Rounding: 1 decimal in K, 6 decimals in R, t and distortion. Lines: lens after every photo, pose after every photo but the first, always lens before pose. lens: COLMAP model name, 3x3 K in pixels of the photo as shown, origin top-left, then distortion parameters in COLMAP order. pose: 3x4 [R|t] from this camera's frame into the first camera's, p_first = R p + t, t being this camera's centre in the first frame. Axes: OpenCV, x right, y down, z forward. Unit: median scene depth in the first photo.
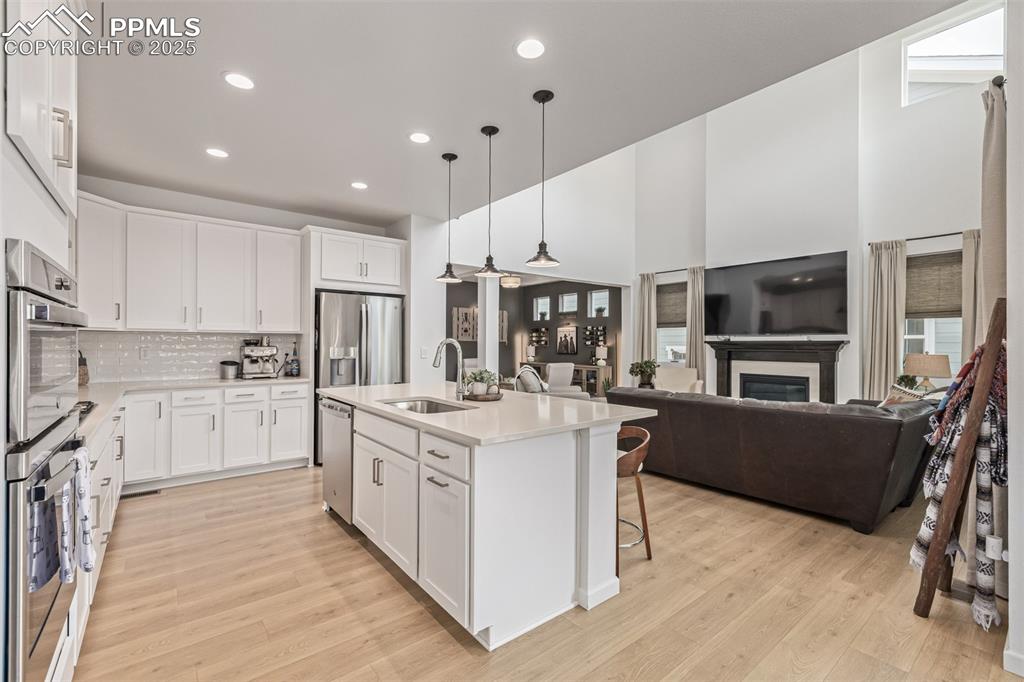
lens RADIAL K [[430.8, 0, 512.0], [0, 430.8, 341.0], [0, 0, 1]] dist [0.000492, 0.000070]
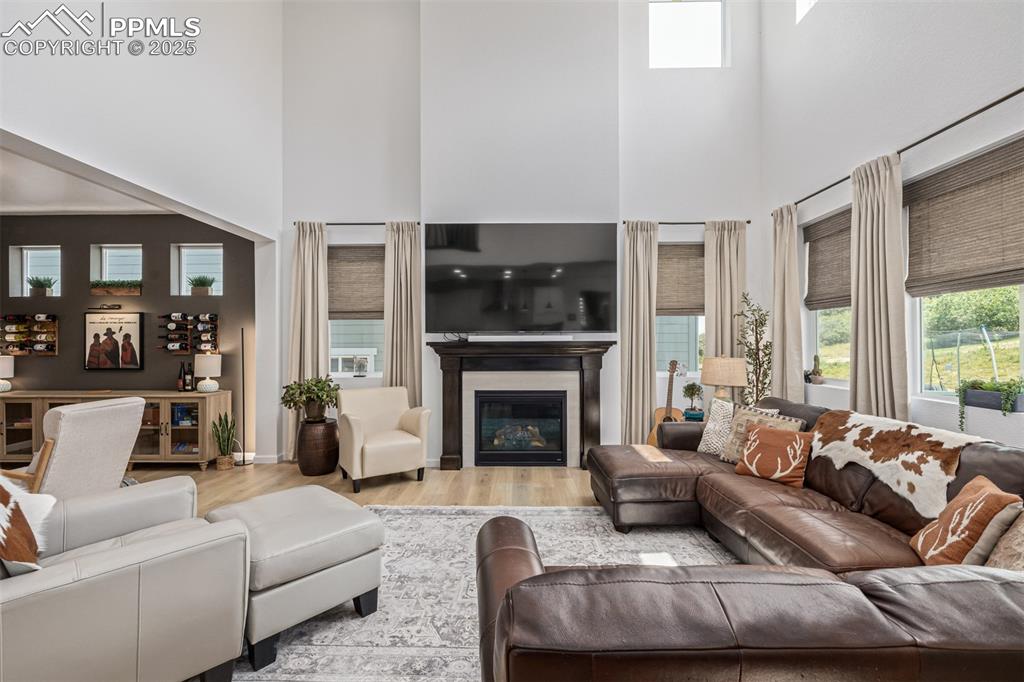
lens RADIAL K [[430.8, 0, 512.0], [0, 430.8, 341.0], [0, 0, 1]] dist [0.000492, 0.000070]
pose [[0.627693, -0.003725, 0.778452, 0.036910], [0.002264, 0.999993, 0.002959, -0.002386], [-0.778458, -0.000096, 0.627697, 0.401935]]
